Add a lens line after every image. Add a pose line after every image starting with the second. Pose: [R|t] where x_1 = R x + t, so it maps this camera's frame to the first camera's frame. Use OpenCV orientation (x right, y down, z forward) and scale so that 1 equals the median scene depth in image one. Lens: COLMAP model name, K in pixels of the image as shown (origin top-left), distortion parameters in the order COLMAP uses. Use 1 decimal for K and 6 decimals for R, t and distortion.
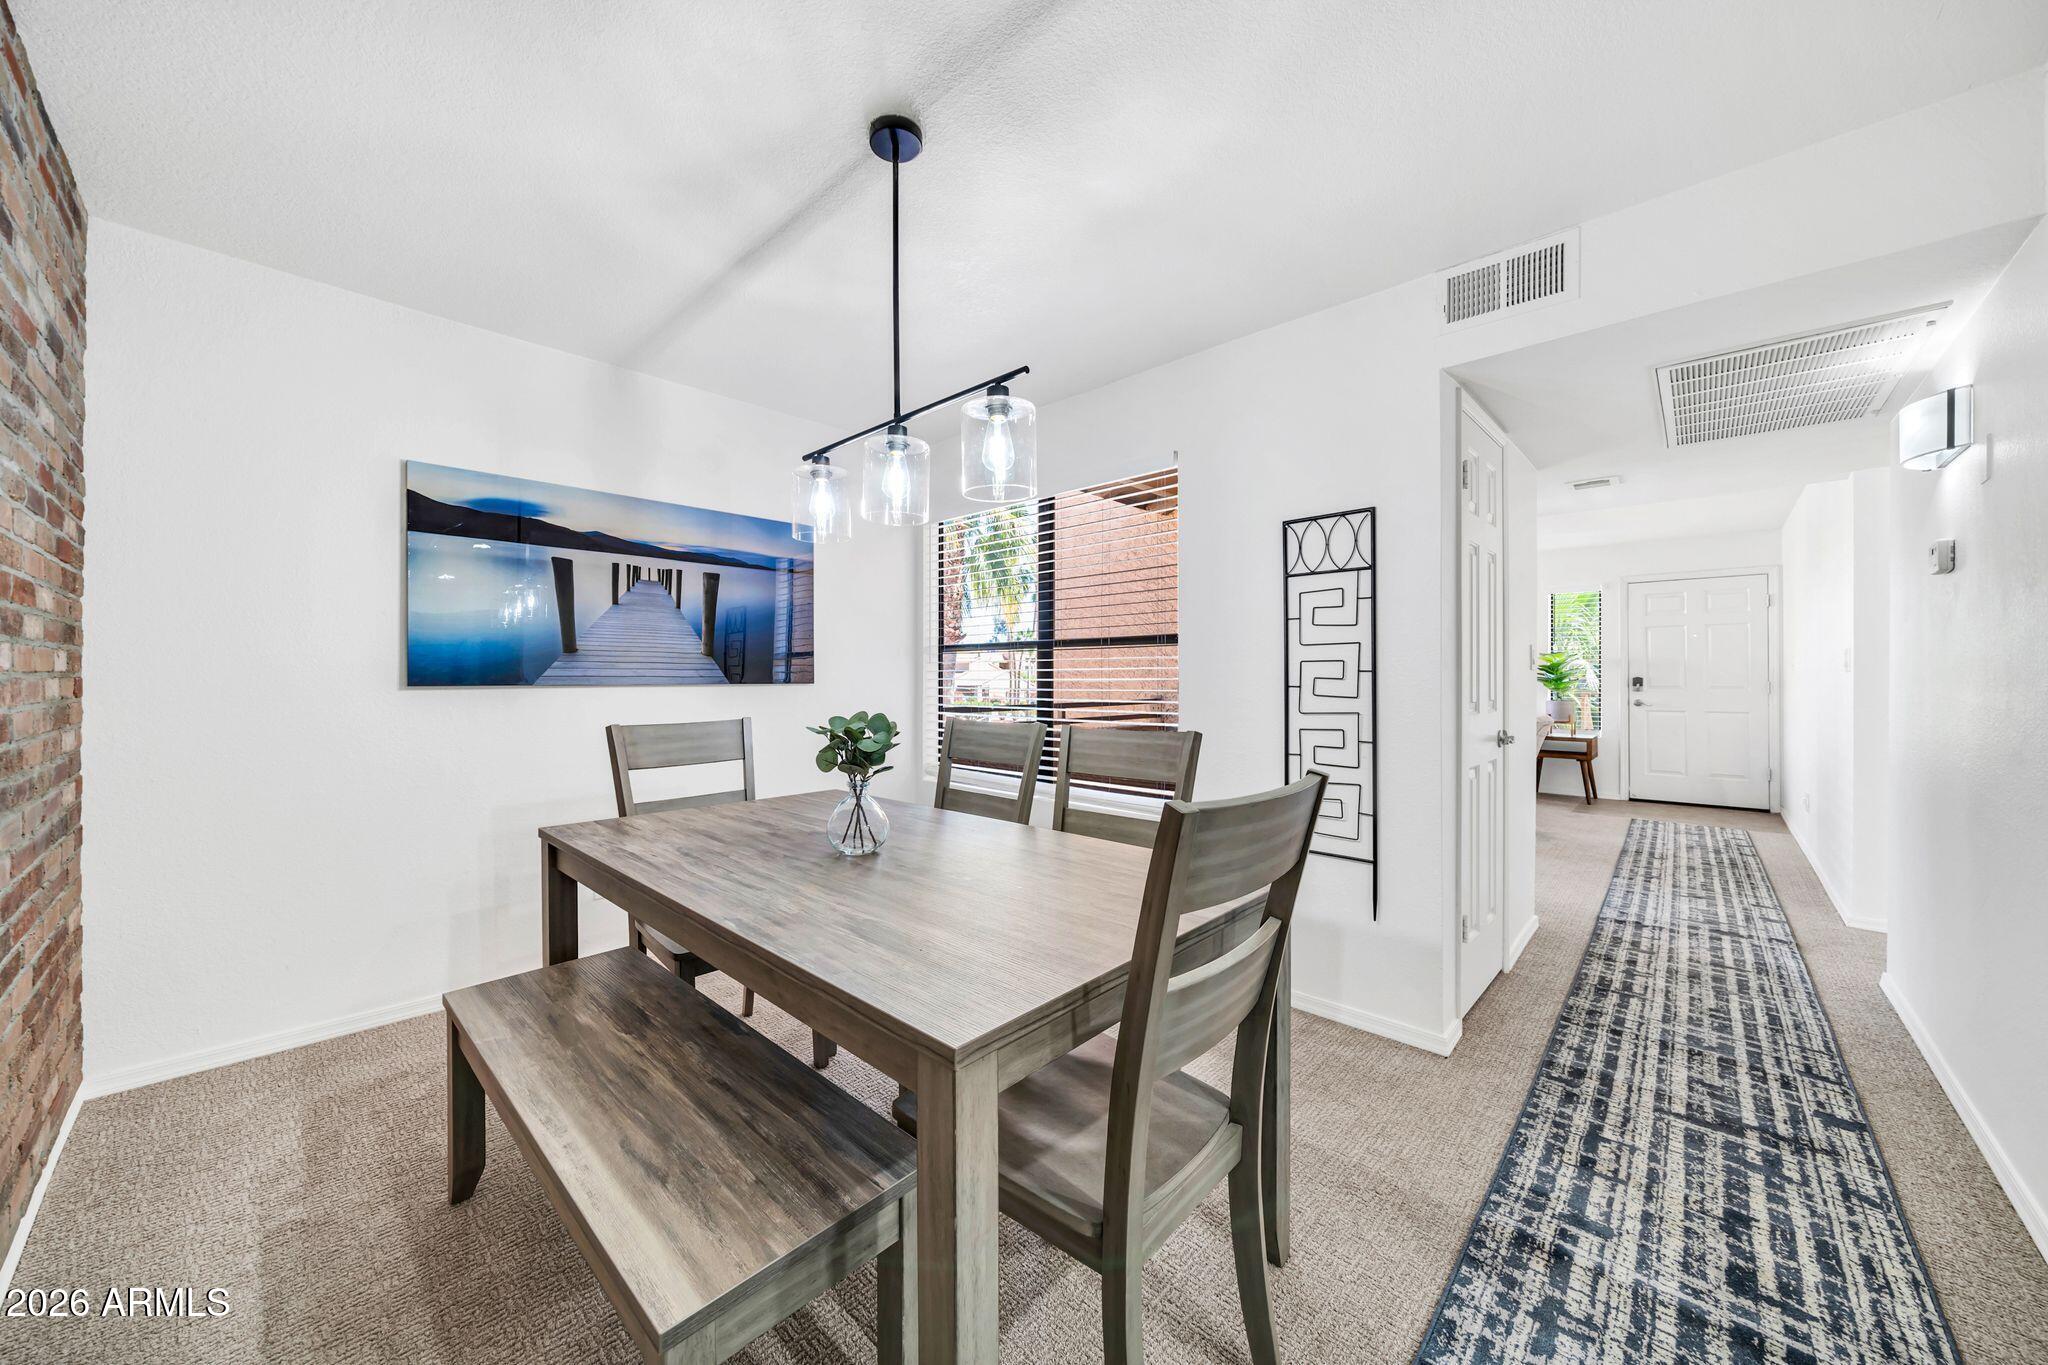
lens RADIAL K [[714.5, 0, 1033.2], [0, 714.5, 677.8], [0, 0, 1]] dist [-0.013056, 0.001534]
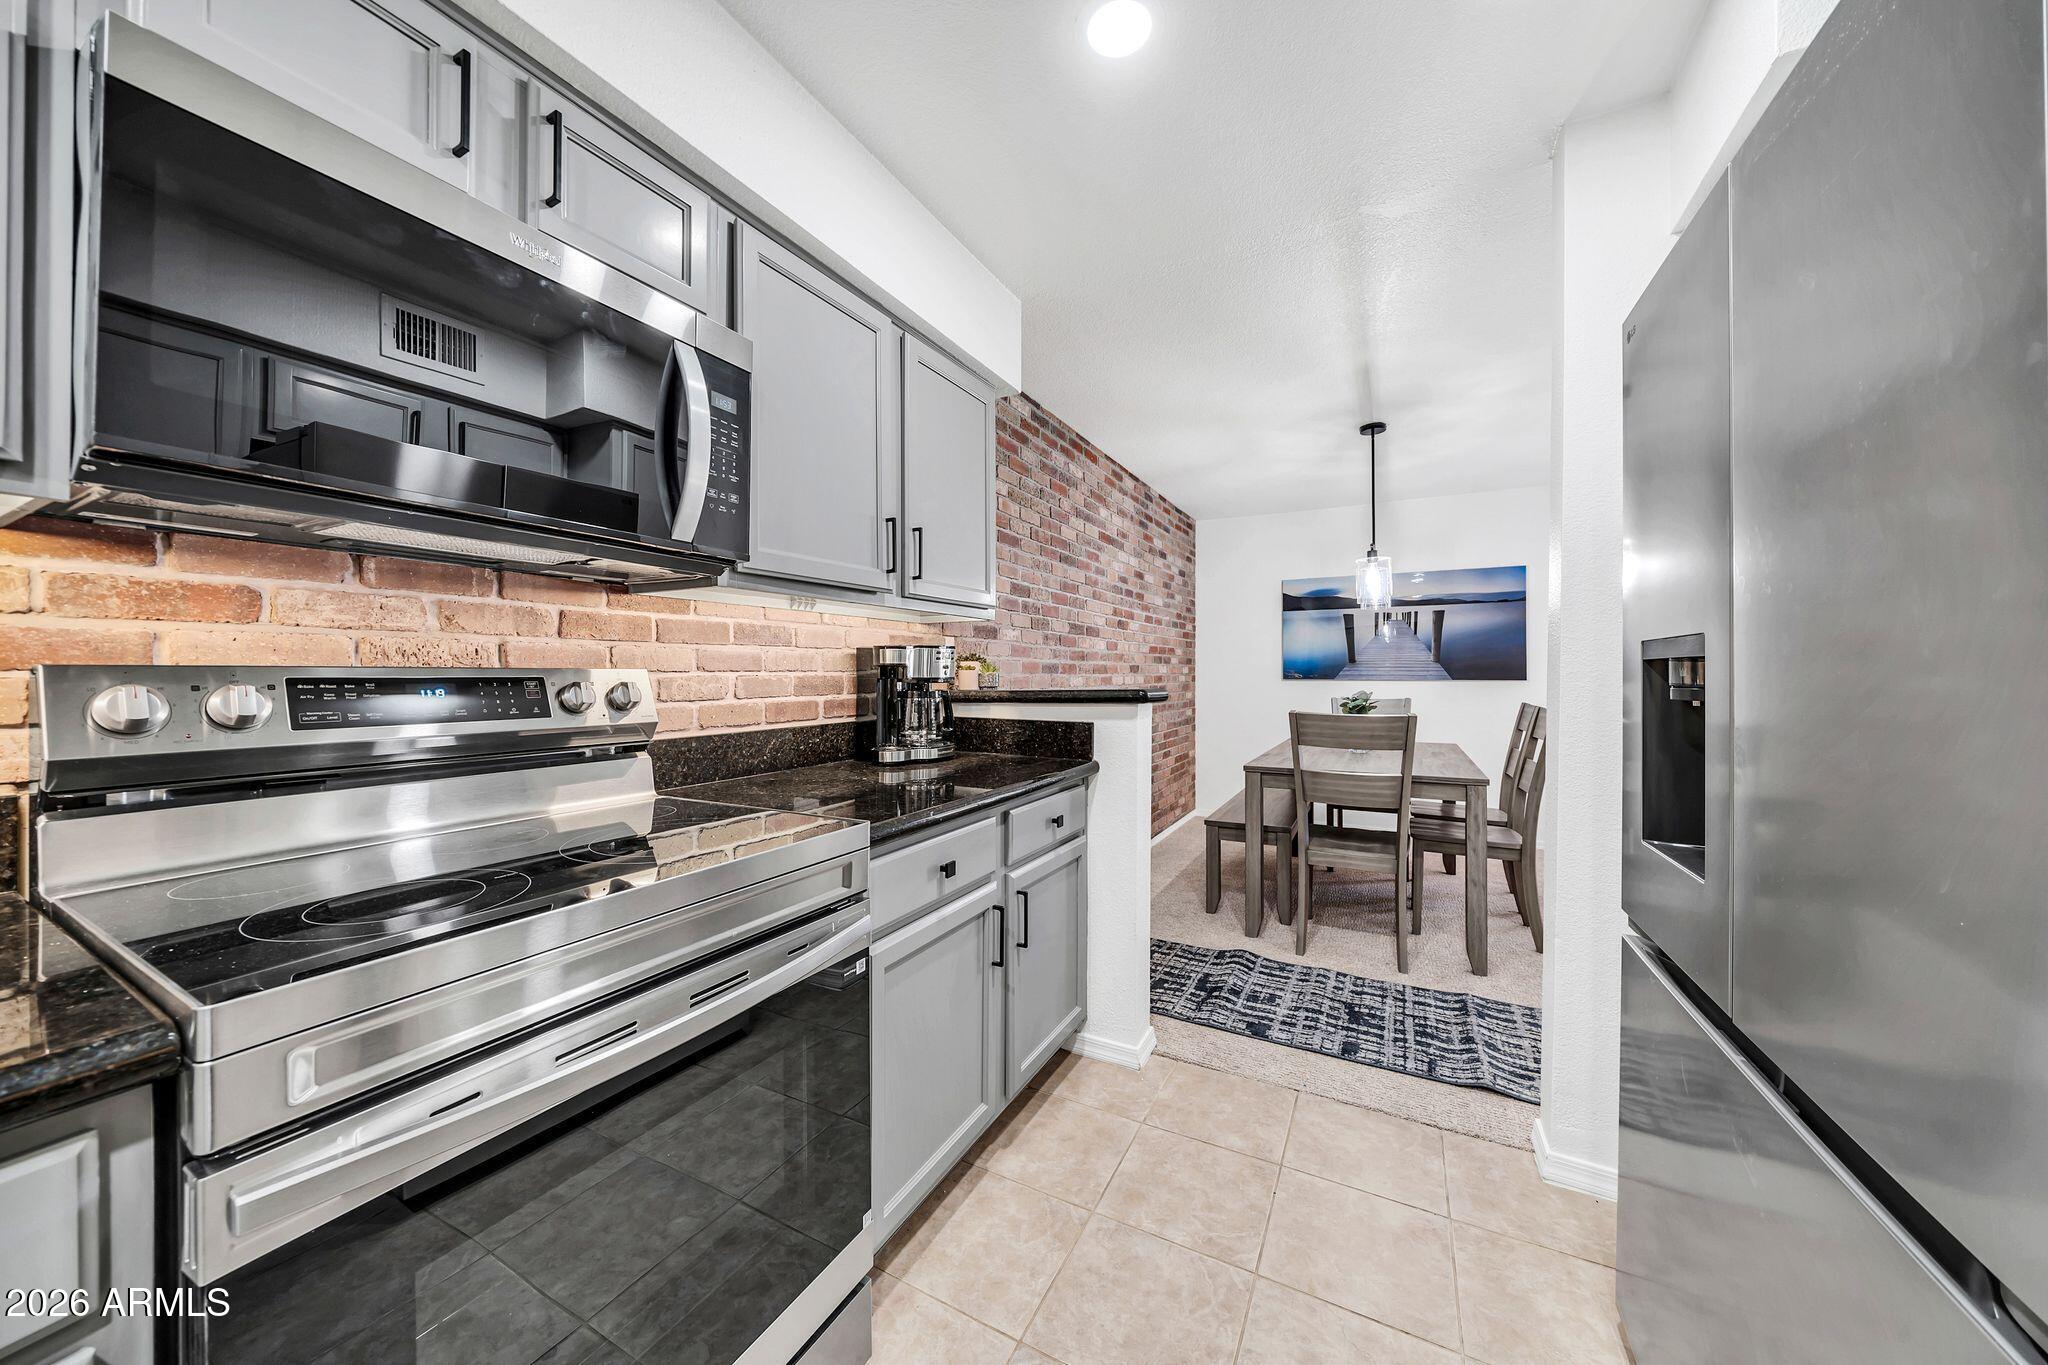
lens RADIAL K [[714.5, 0, 1010.6], [0, 714.5, 675.2], [0, 0, 1]] dist [-0.013056, 0.001534]
pose [[0.213823, 0.003387, -0.976867, 2.369024], [-0.003329, 0.999991, 0.002738, -0.010431], [0.976867, 0.002667, 0.213832, -0.703001]]
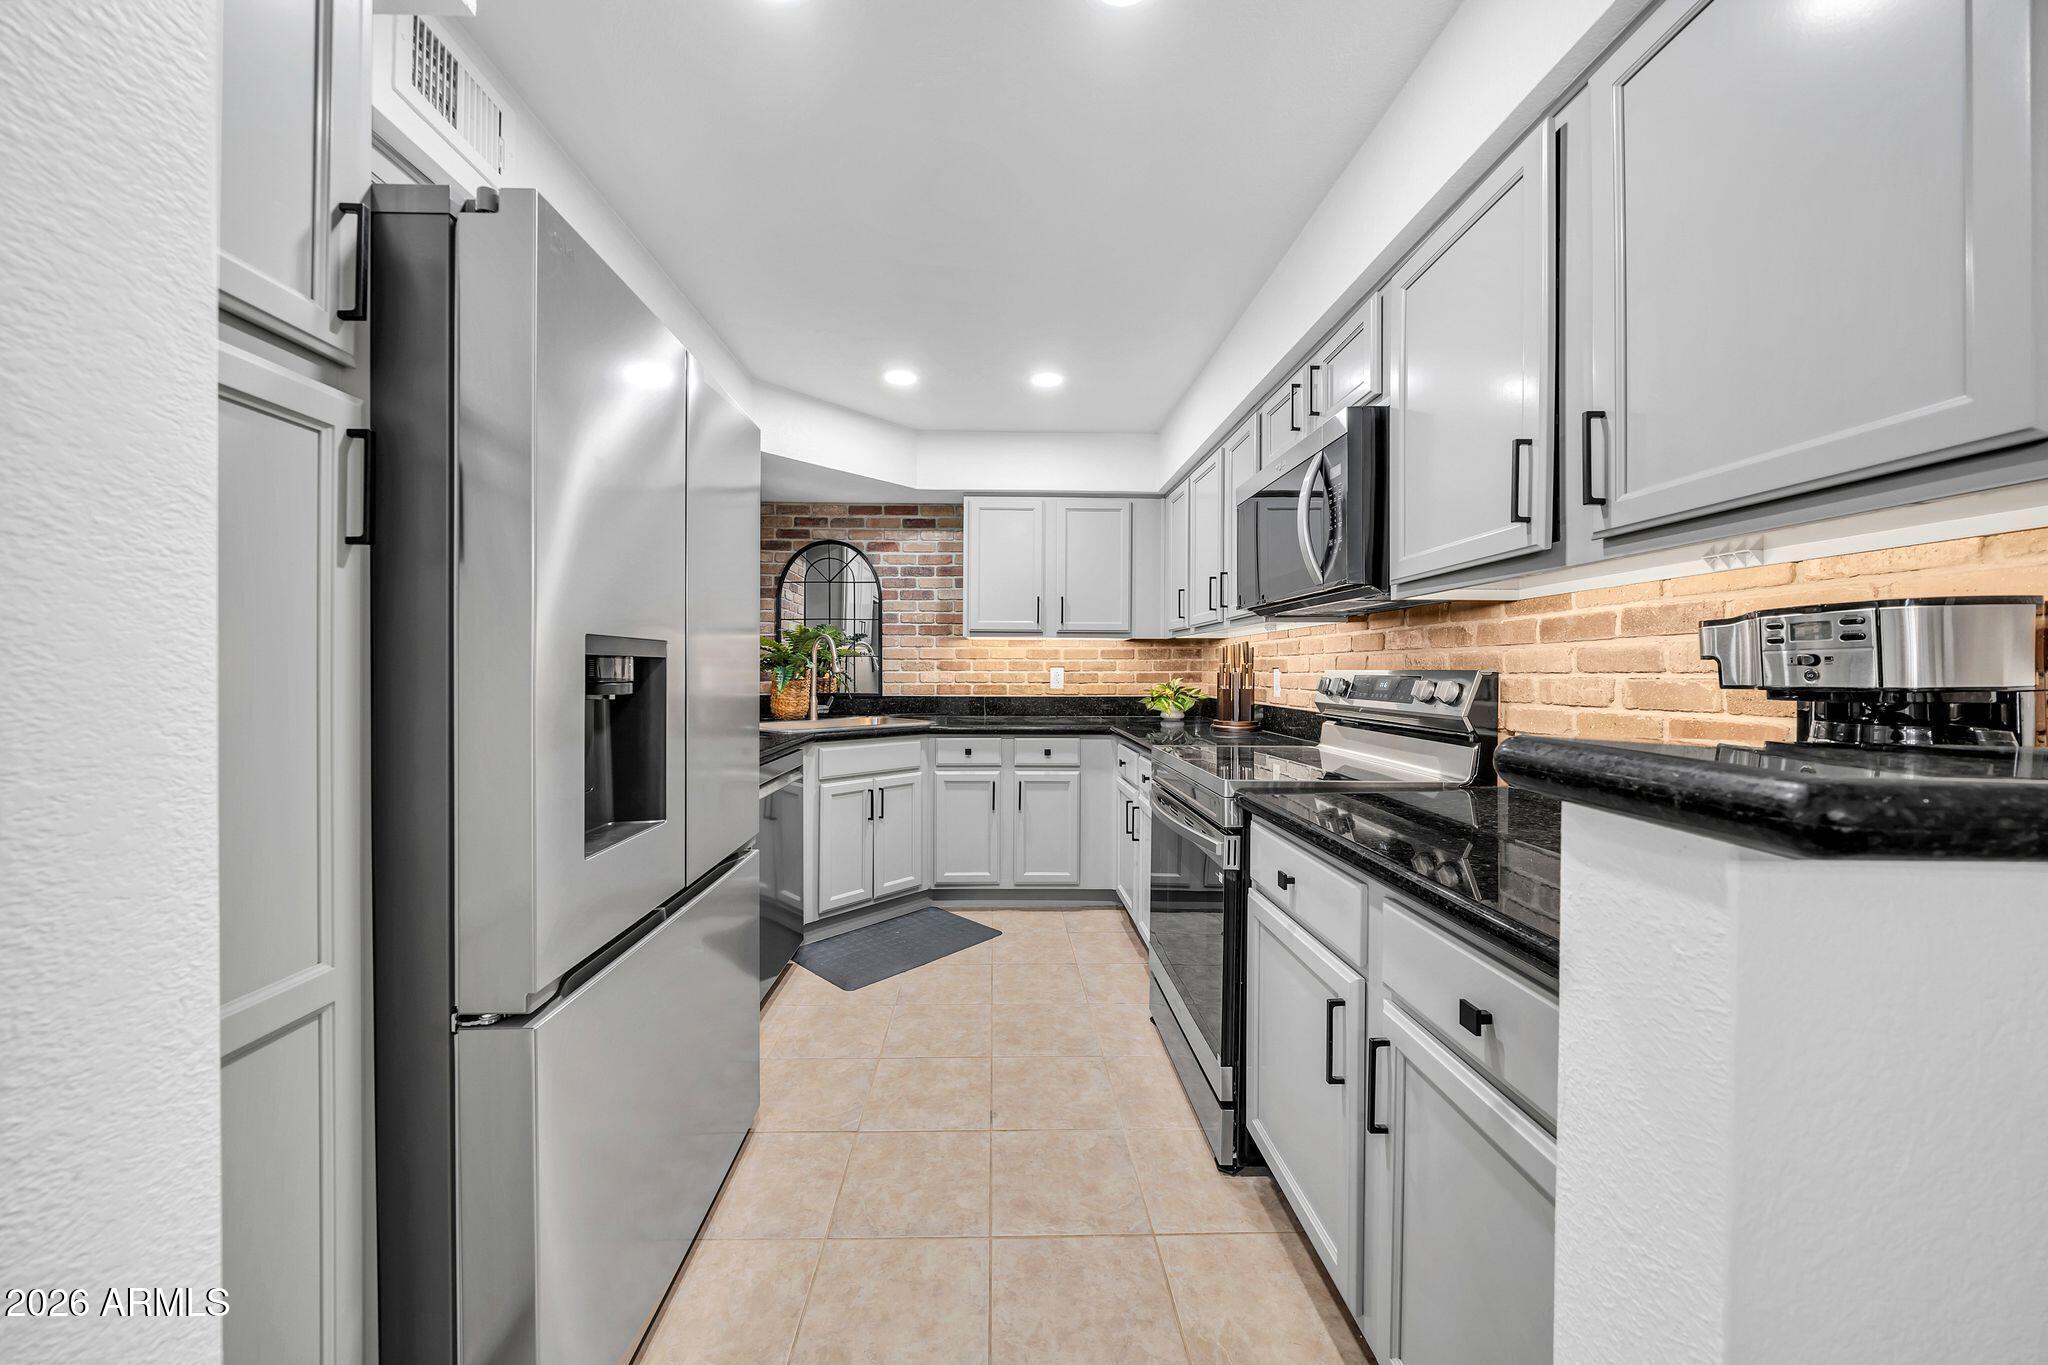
lens RADIAL K [[714.5, 0, 1005.8], [0, 714.5, 660.9], [0, 0, 1]] dist [-0.013056, 0.001534]
pose [[-0.673016, 0.006225, 0.739602, 0.575494], [-0.004092, 0.999918, -0.012140, -0.013325], [-0.739617, -0.011197, -0.672935, 0.596861]]
